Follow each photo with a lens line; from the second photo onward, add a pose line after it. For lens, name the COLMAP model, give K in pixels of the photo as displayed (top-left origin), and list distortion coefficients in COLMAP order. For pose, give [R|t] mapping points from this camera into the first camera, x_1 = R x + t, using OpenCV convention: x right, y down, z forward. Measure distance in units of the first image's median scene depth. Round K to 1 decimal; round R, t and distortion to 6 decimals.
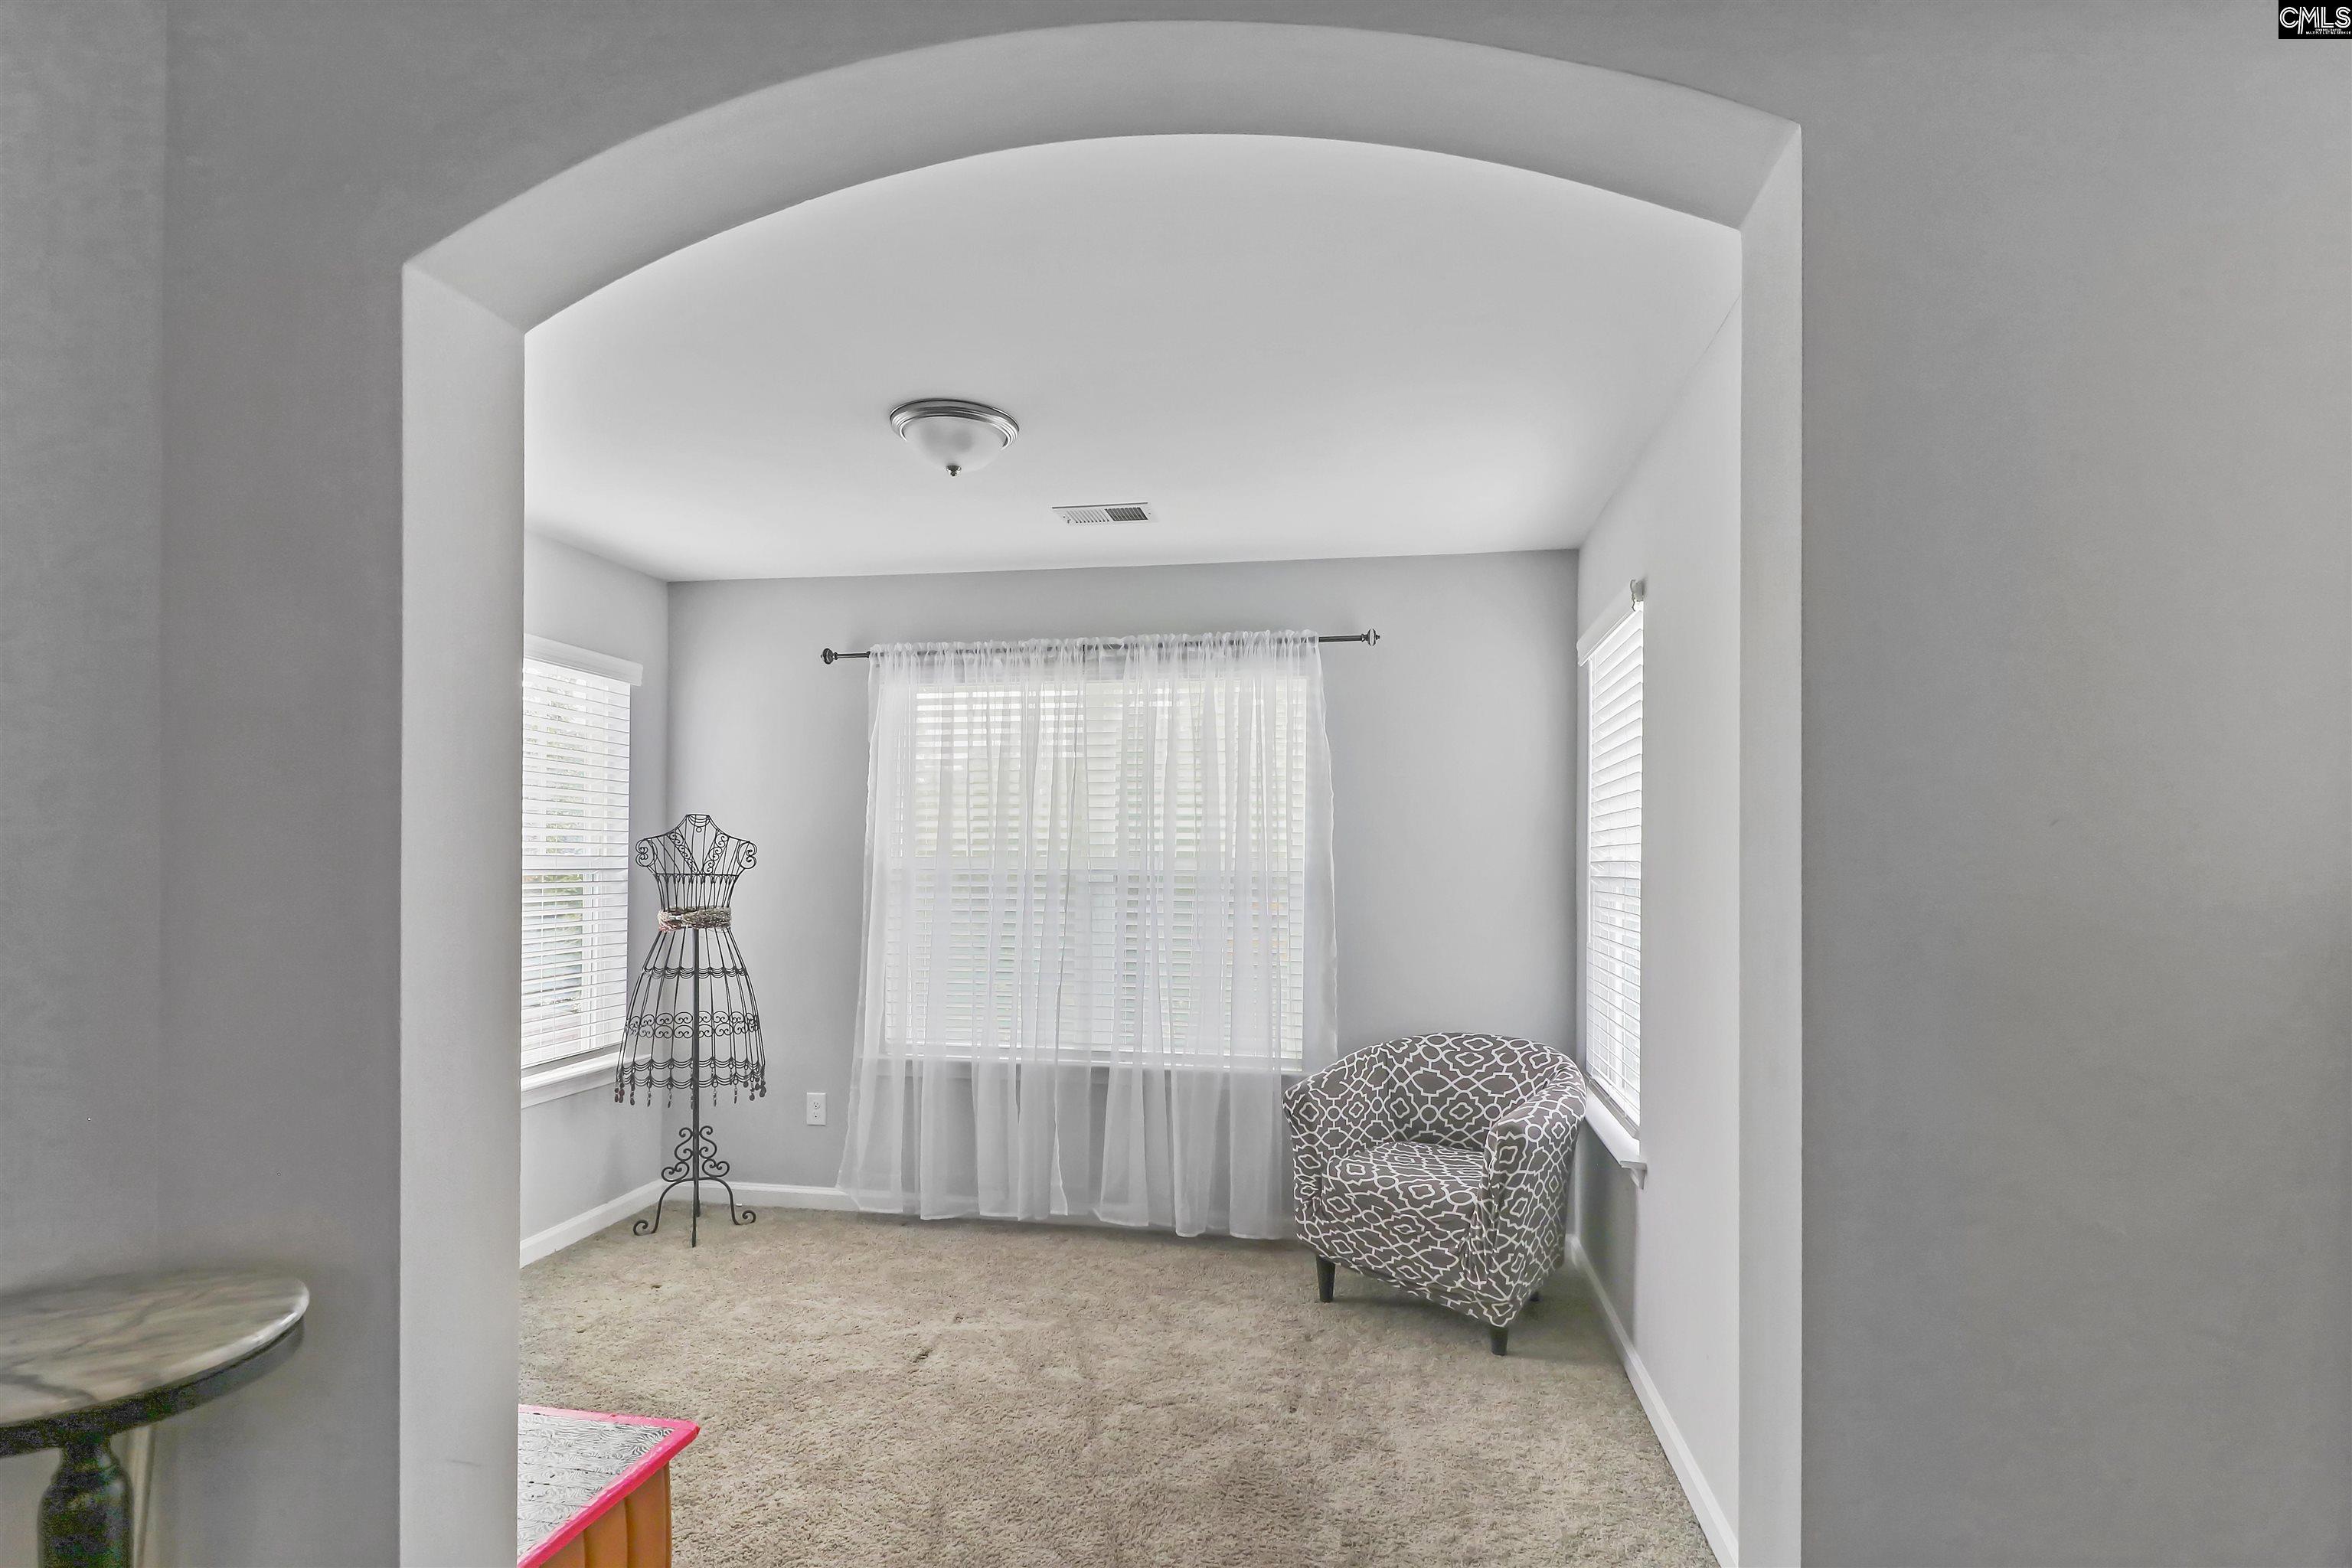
lens RADIAL K [[1089.1, 0, 1179.3], [0, 1089.1, 792.9], [0, 0, 1]] dist [0.007362, -0.005780]
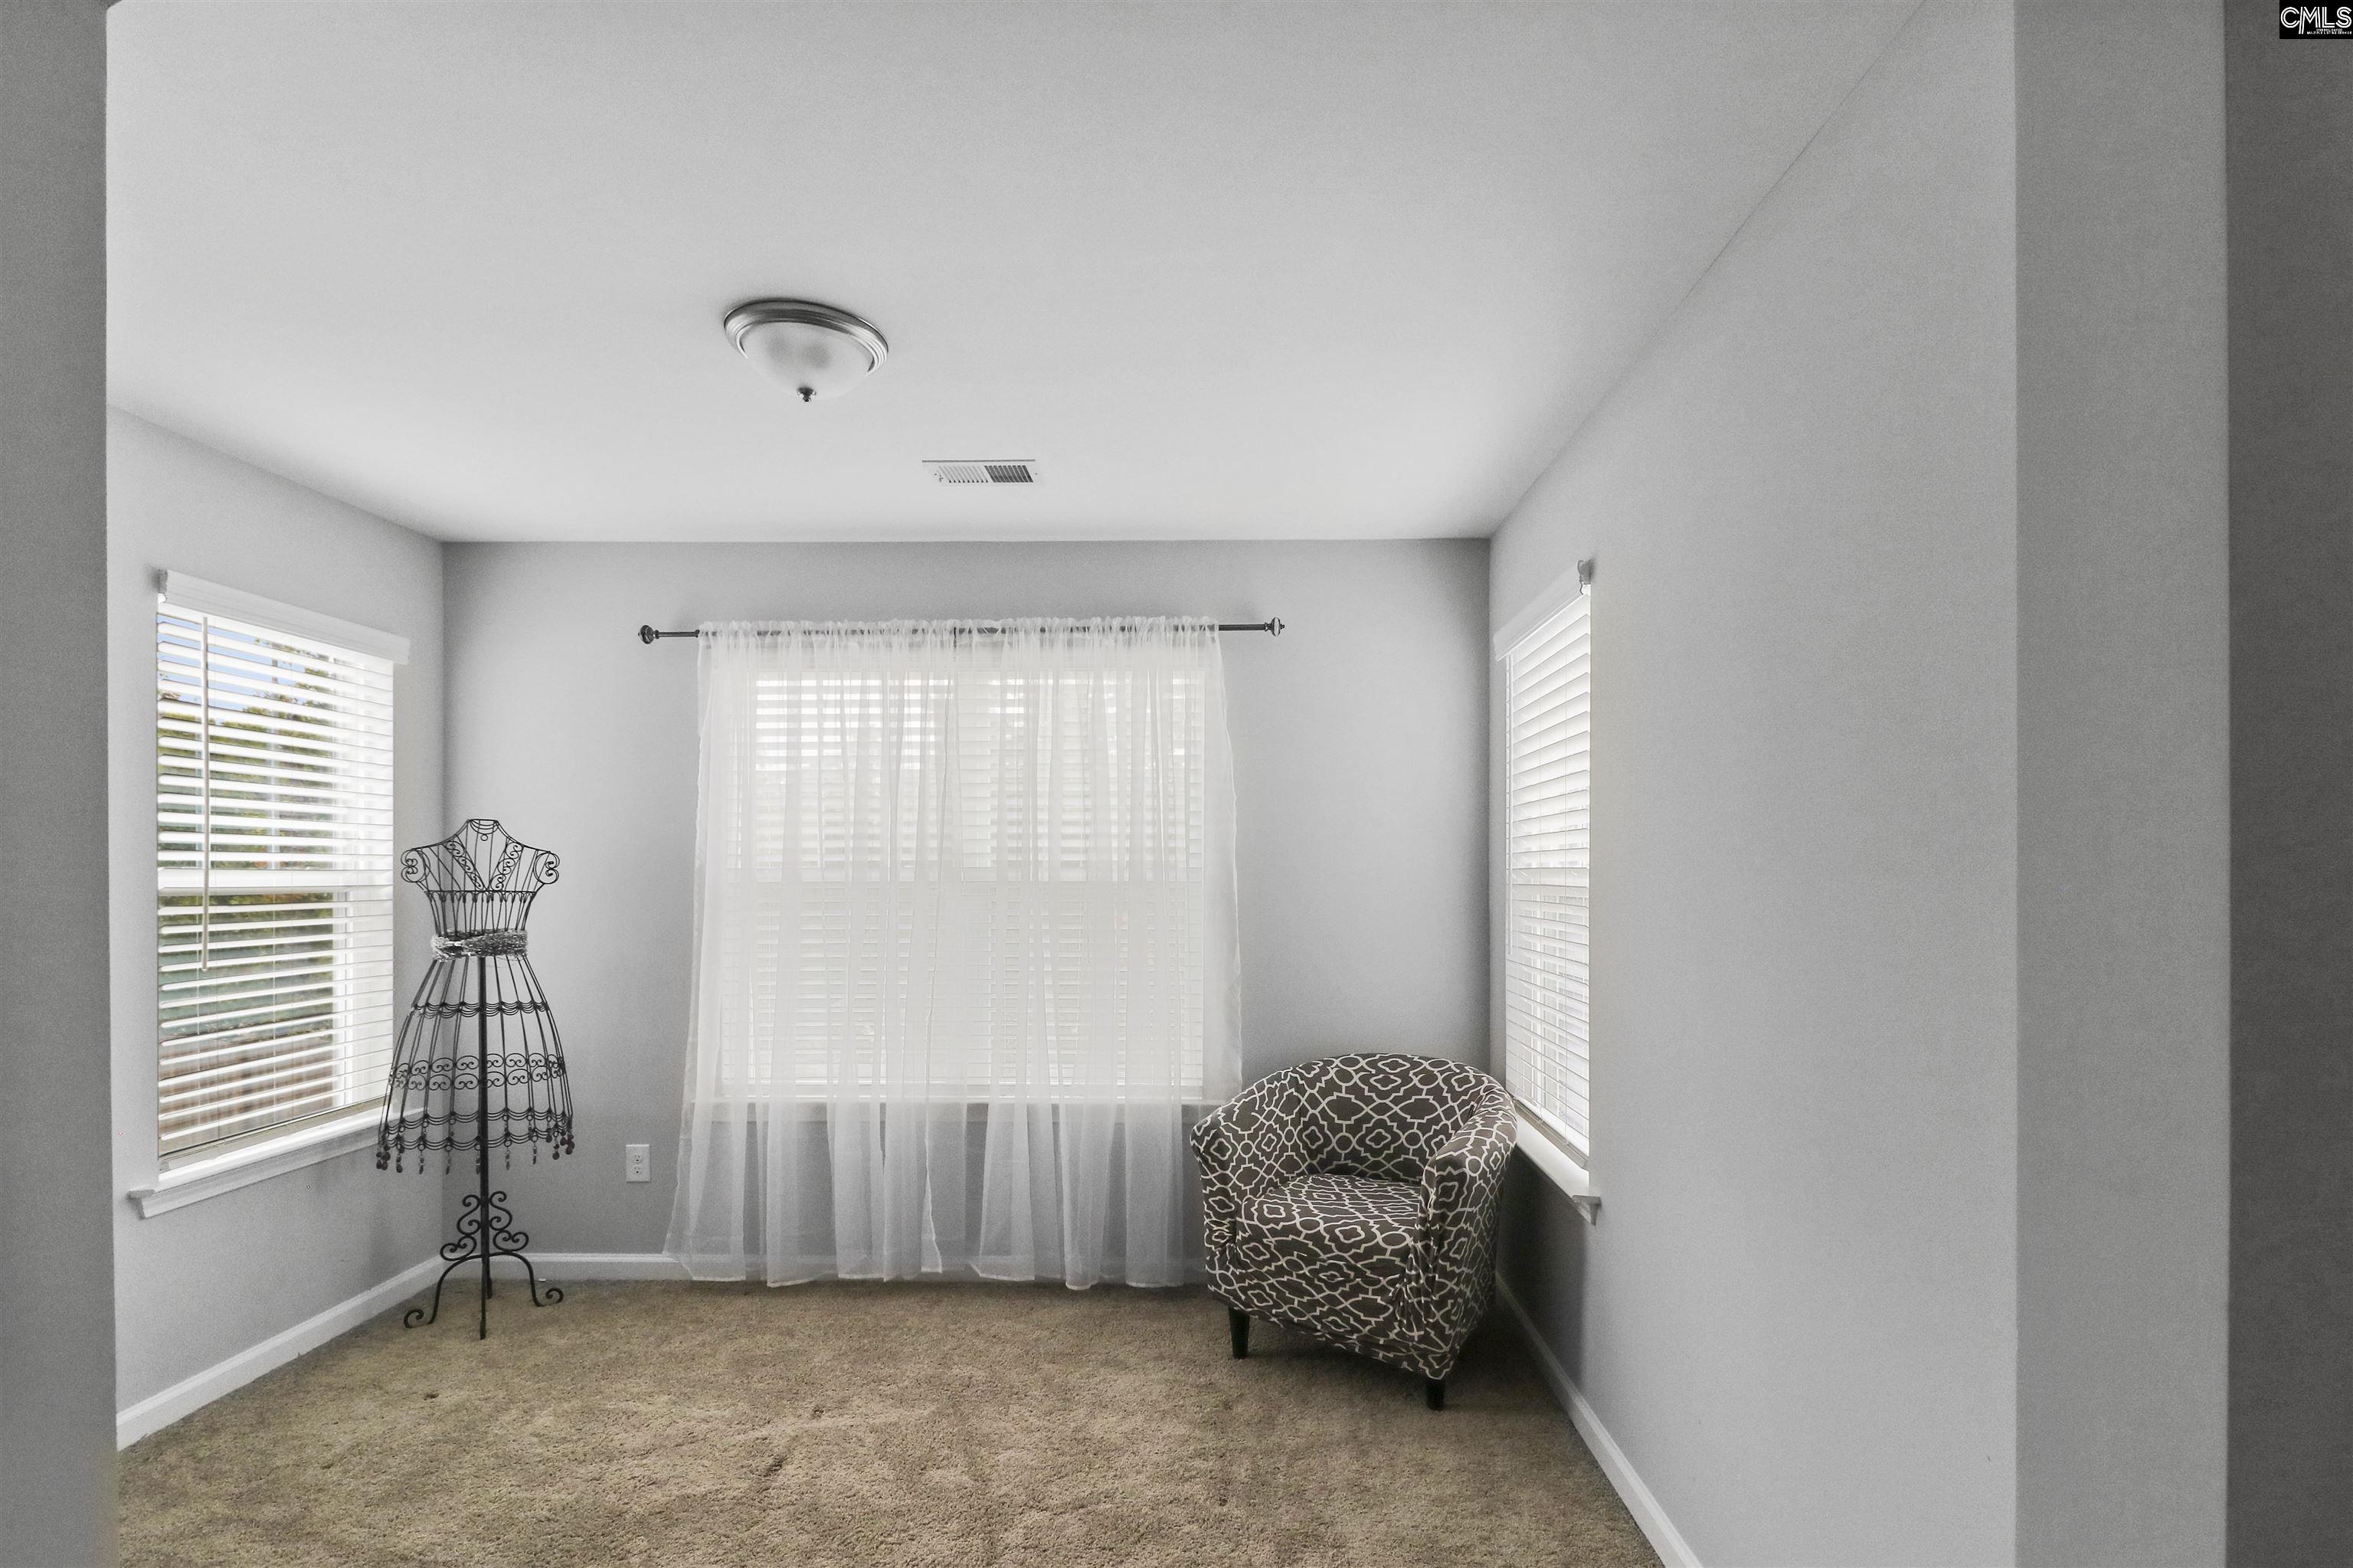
lens RADIAL K [[1089.6, 0, 1191.2], [0, 1089.6, 829.6], [0, 0, 1]] dist [0.007362, -0.005780]
pose [[0.989074, -0.001757, 0.147411, -0.032465], [-0.002019, 0.999674, 0.025461, 0.005617], [-0.147408, -0.025481, 0.988747, 0.106236]]
